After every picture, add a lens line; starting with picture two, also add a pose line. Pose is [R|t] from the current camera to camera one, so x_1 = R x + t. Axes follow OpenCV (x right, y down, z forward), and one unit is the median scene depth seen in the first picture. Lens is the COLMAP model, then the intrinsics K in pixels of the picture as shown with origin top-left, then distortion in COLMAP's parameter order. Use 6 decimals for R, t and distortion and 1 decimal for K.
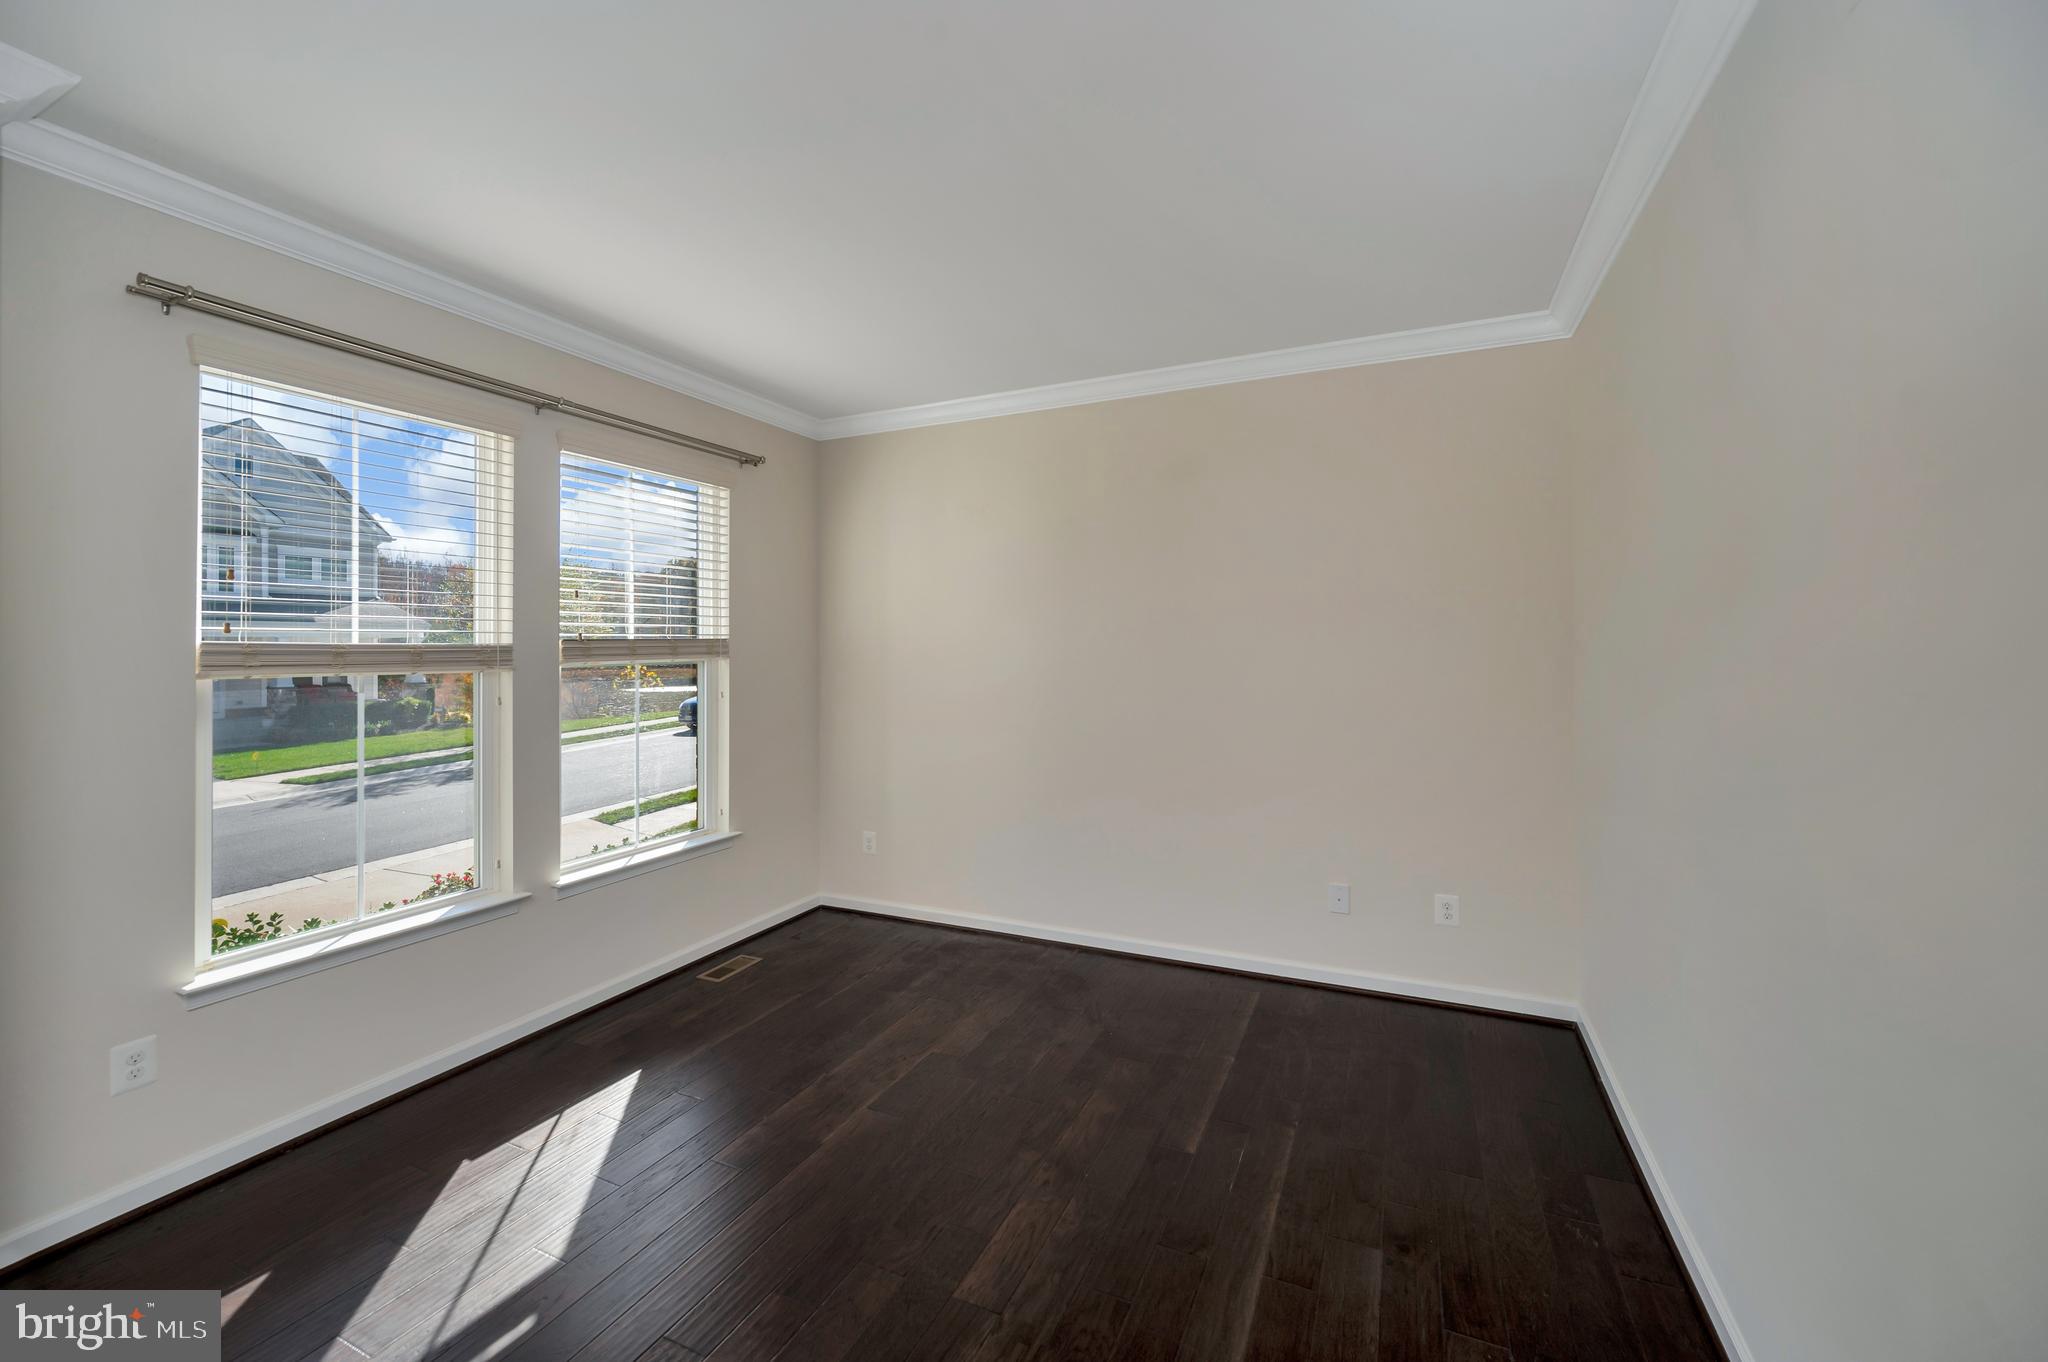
lens RADIAL K [[825.0, 0, 1025.9], [0, 825.0, 639.9], [0, 0, 1]] dist [-0.010671, 0.000208]
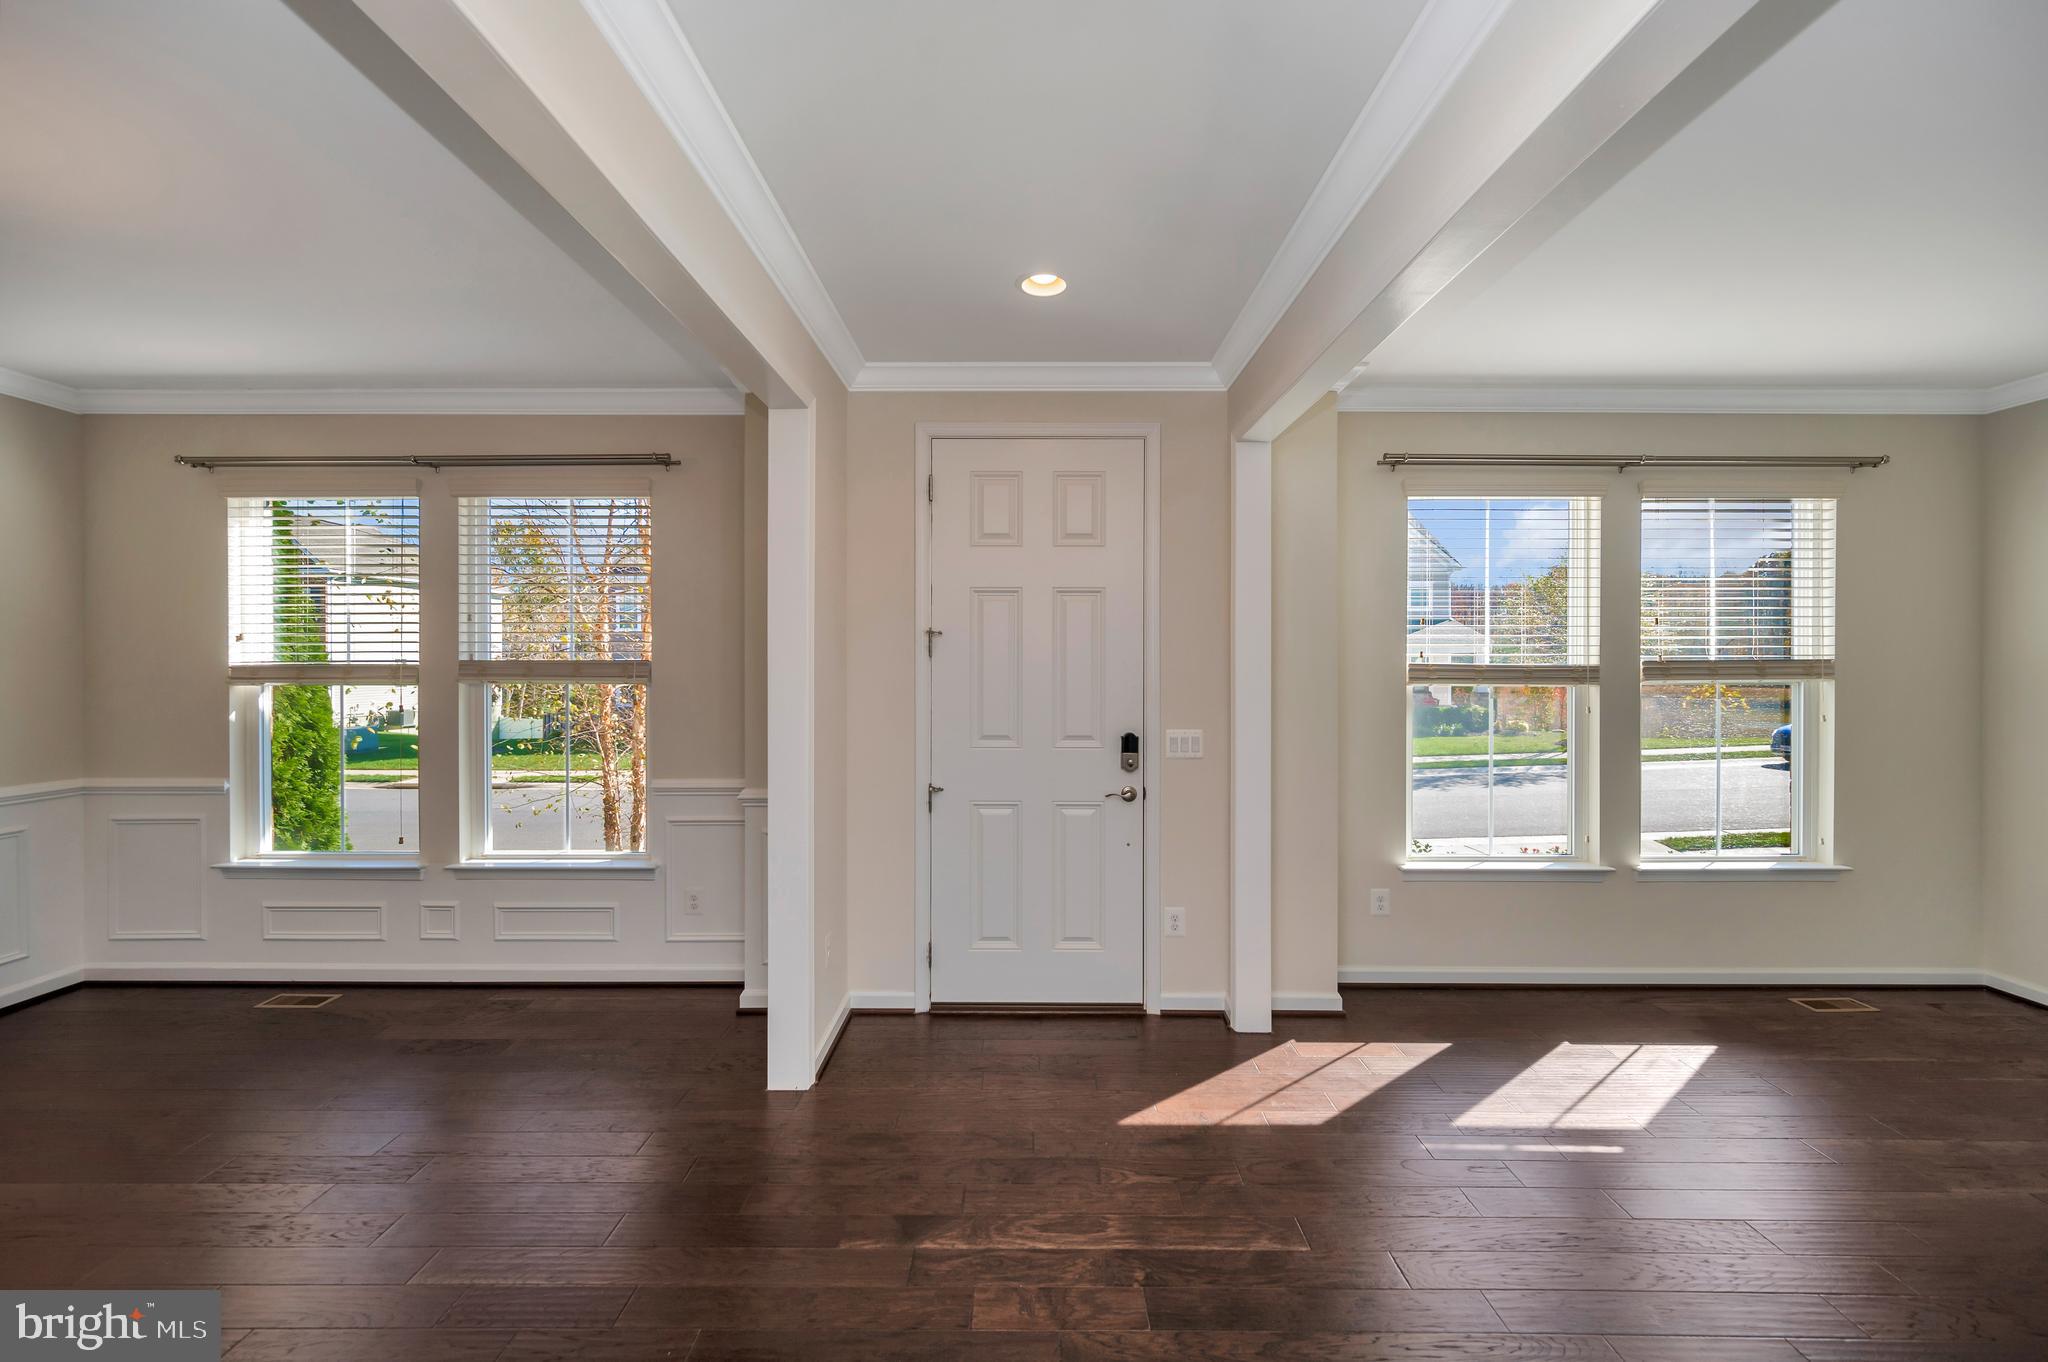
lens RADIAL K [[831.7, 0, 1024.0], [0, 831.7, 681.0], [0, 0, 1]] dist [-0.000726, 0.000207]
pose [[0.420938, 0.006557, -0.907066, 0.134012], [0.003694, 0.999953, 0.008943, 0.014217], [0.907082, -0.007115, 0.420894, -0.288242]]
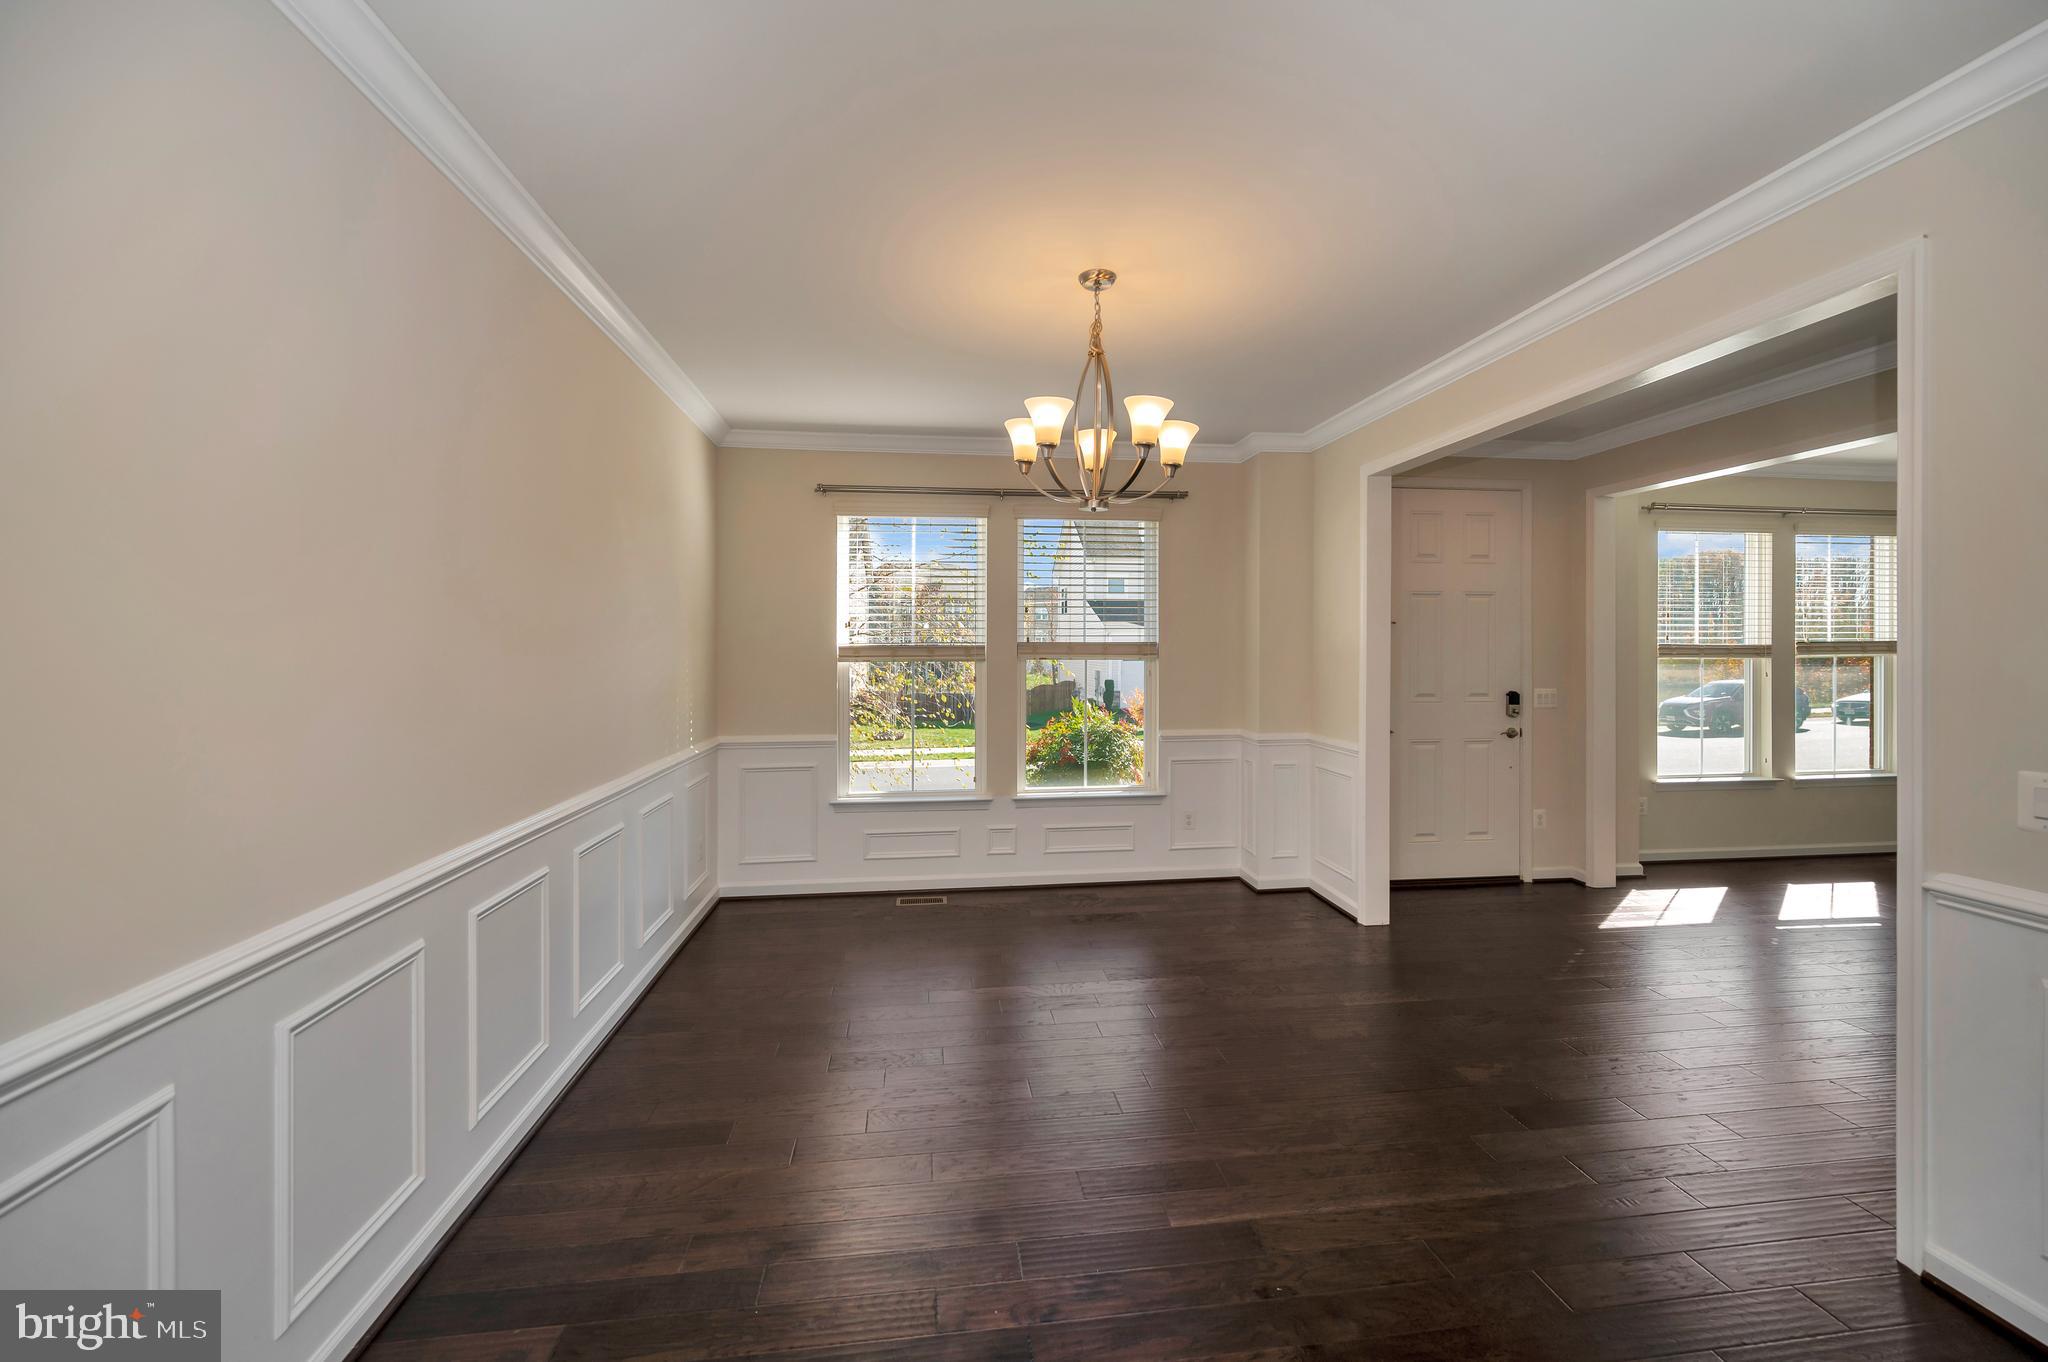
lens RADIAL K [[827.5, 0, 1023.6], [0, 827.5, 660.8], [0, 0, 1]] dist [-0.000696, 0.000012]
pose [[0.534543, -0.000128, -0.845141, 0.049201], [0.006854, 0.999968, 0.004184, 0.021127], [0.845113, -0.008029, 0.534527, -1.325506]]
